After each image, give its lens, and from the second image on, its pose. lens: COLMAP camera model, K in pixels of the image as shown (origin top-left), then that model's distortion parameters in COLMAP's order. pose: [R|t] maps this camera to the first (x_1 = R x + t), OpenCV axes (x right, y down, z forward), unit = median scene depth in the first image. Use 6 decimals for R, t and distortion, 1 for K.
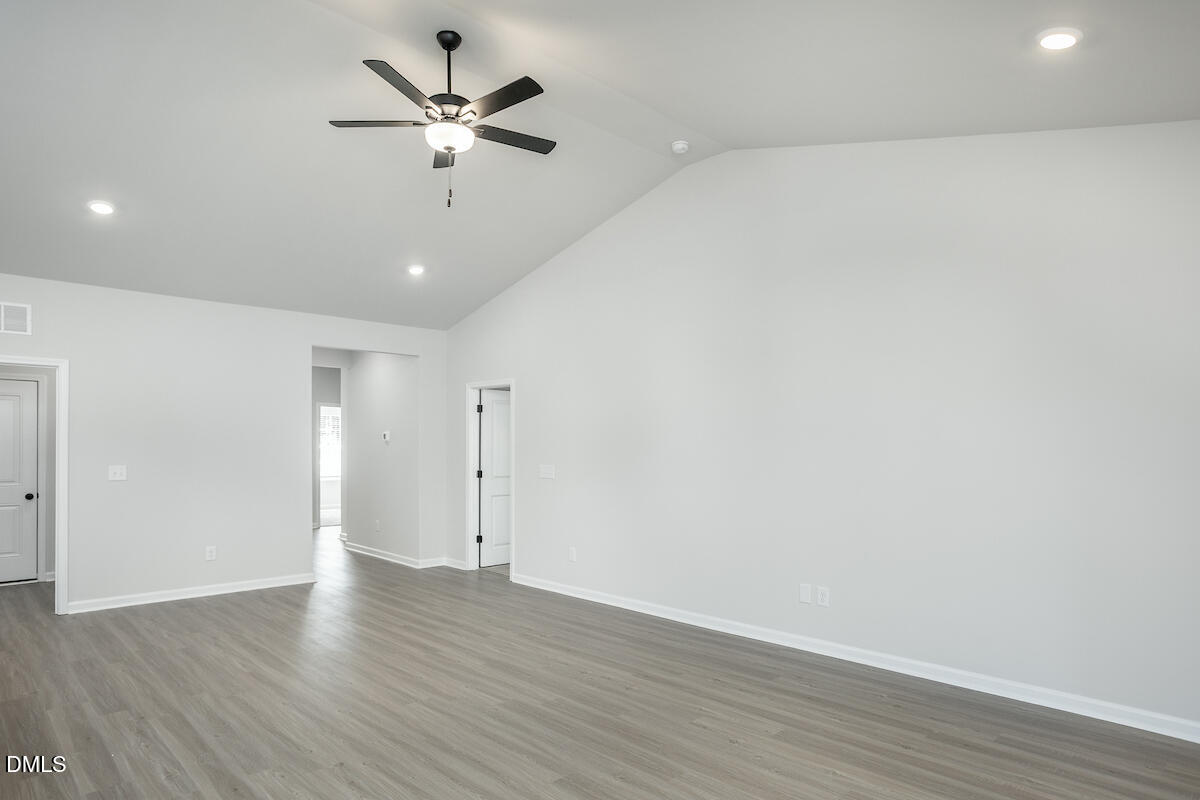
lens RADIAL K [[691.6, 0, 599.7], [0, 691.6, 444.3], [0, 0, 1]] dist [-0.023852, 0.000325]
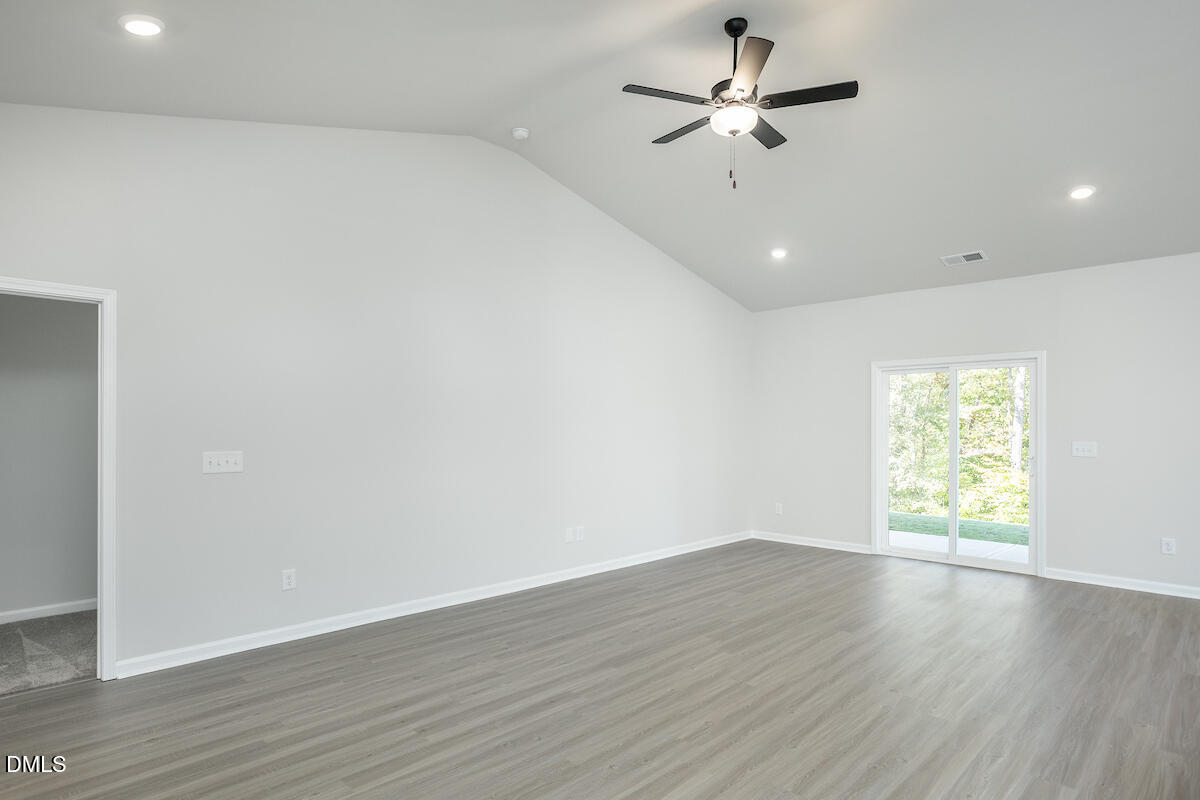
lens RADIAL K [[656.9, 0, 593.7], [0, 656.9, 419.1], [0, 0, 1]] dist [-0.020002, 0.000811]
pose [[-0.022779, 0.004285, 0.999731, -1.019195], [-0.010814, 0.999931, -0.004533, -0.001737], [-0.999682, -0.010914, -0.022731, 1.046335]]
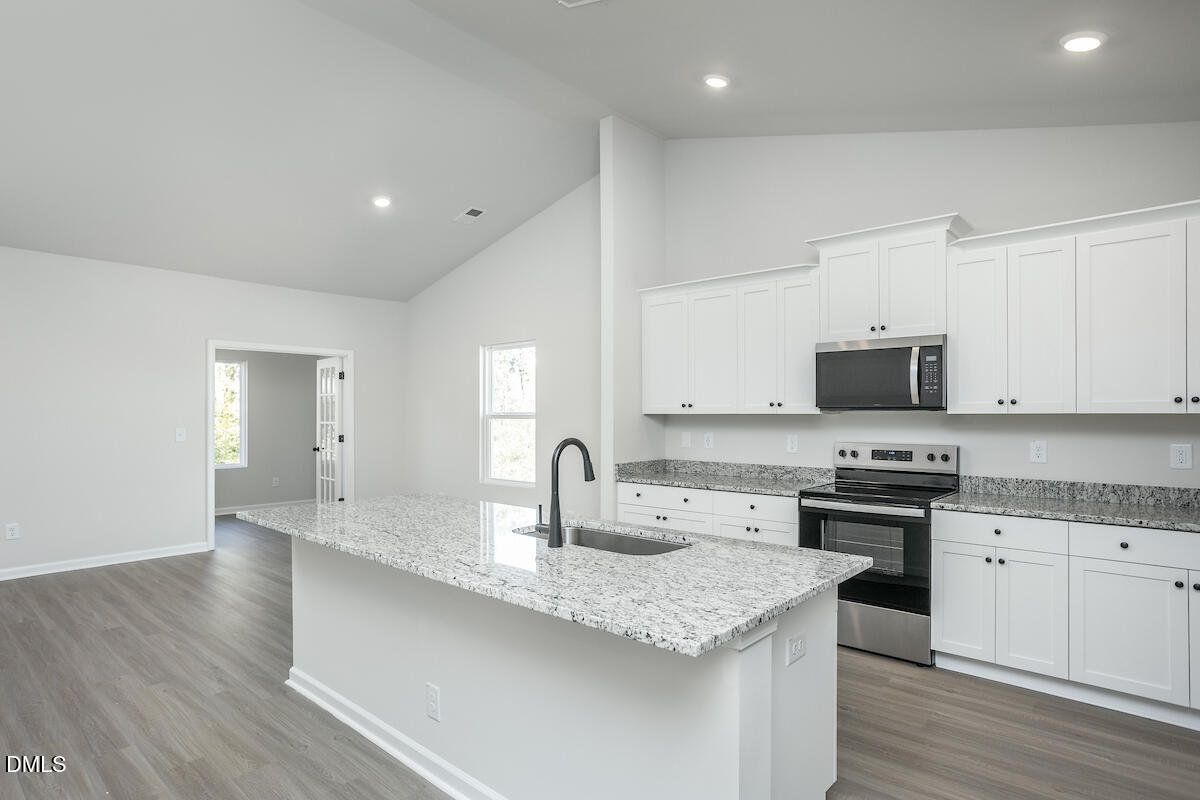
lens RADIAL K [[663.8, 0, 600.0], [0, 663.8, 400.0], [0, 0, 1]] dist [0.001407, 0.003021]
pose [[-0.996034, 0.000825, -0.088972, -0.863847], [0.002838, 0.999743, -0.022503, 0.000432], [0.088931, -0.022666, -0.995780, 1.270913]]
